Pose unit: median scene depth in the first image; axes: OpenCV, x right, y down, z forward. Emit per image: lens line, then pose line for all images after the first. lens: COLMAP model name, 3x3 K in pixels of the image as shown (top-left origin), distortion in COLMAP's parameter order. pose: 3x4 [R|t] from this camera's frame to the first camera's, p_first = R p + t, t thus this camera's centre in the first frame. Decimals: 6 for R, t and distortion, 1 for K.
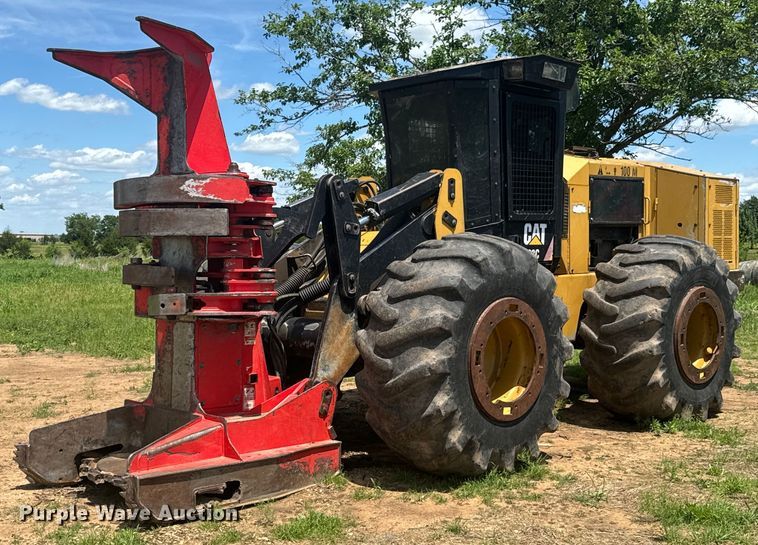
lens RADIAL K [[964.3, 0, 379.0], [0, 964.3, 272.5], [0, 0, 1]] dist [0.143037, 0.004027]
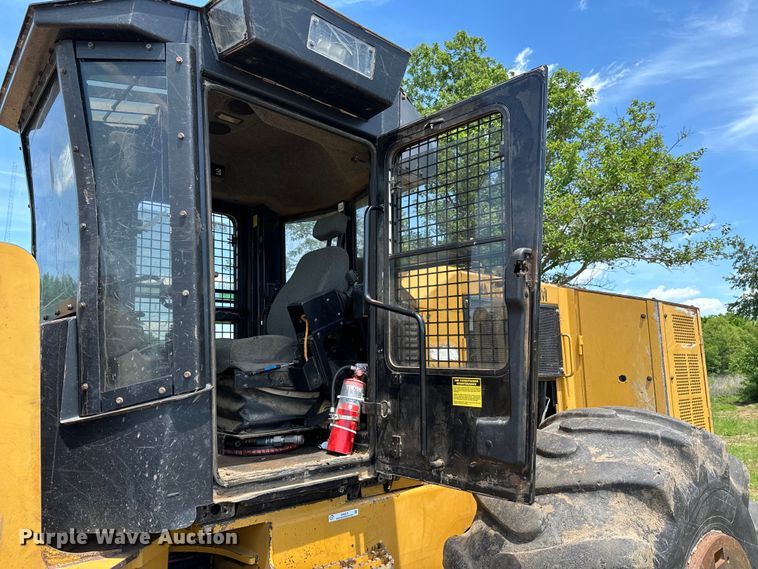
lens RADIAL K [[546.5, 0, 379.0], [0, 546.5, 284.5], [0, 0, 1]] dist [-0.000722, -0.003861]
pose [[0.998894, -0.017430, -0.043677, 0.199685], [0.008984, 0.982400, -0.186574, -0.051354], [0.046160, 0.185975, 0.981469, 0.753858]]
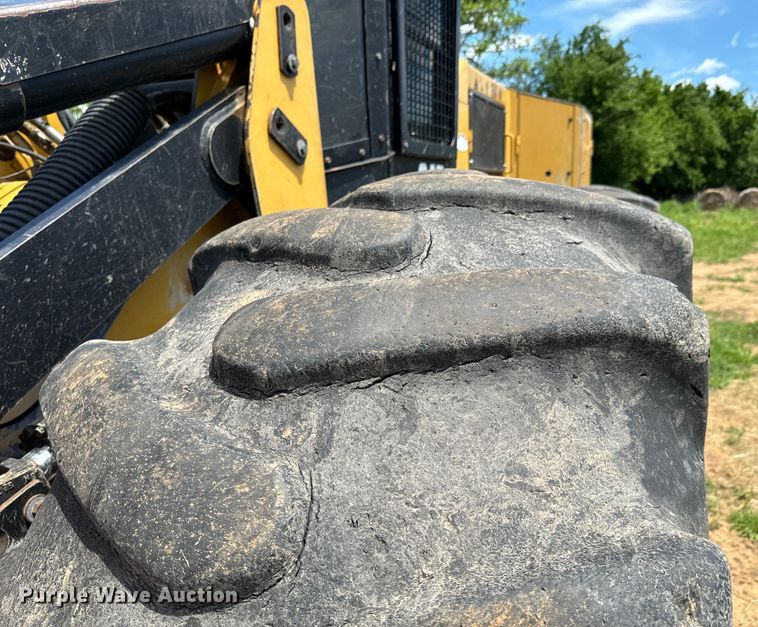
lens RADIAL K [[600.4, 0, 416.6], [0, 600.4, 313.4], [0, 0, 1]] dist [0.066608, -0.000097]
pose [[0.906341, -0.095364, 0.411645, 0.019788], [0.028878, 0.985901, 0.164816, -0.026277], [-0.421559, -0.137492, 0.896317, 0.719027]]
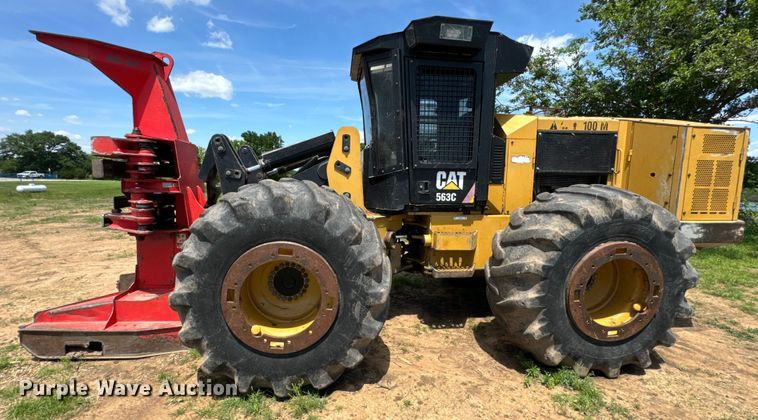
lens RADIAL K [[323.1, 0, 371.0], [0, 323.1, 215.3], [0, 0, 1]] dist [0.000883, 0.000068]
pose [[0.783708, 0.089111, -0.614704, 0.336685], [-0.038311, 0.994706, 0.095355, -0.031379], [0.619947, -0.051181, 0.782973, 0.628345]]
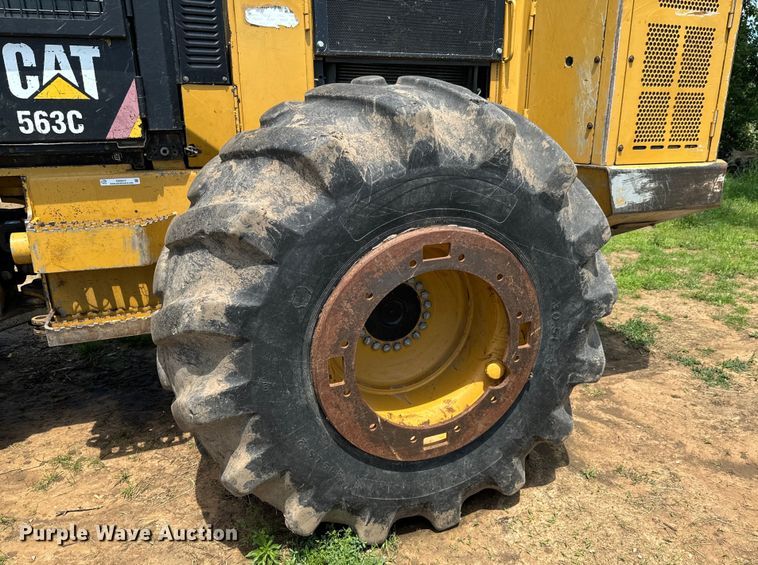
lens RADIAL K [[568.3, 0, 404.9], [0, 568.3, 298.0], [0, 0, 1]] dist [0.061437, -0.080718]
pose [[0.927235, 0.127860, -0.351977, 0.404053], [-0.021833, 0.956765, 0.290042, -0.021762], [0.373844, -0.261253, 0.889937, 0.818298]]
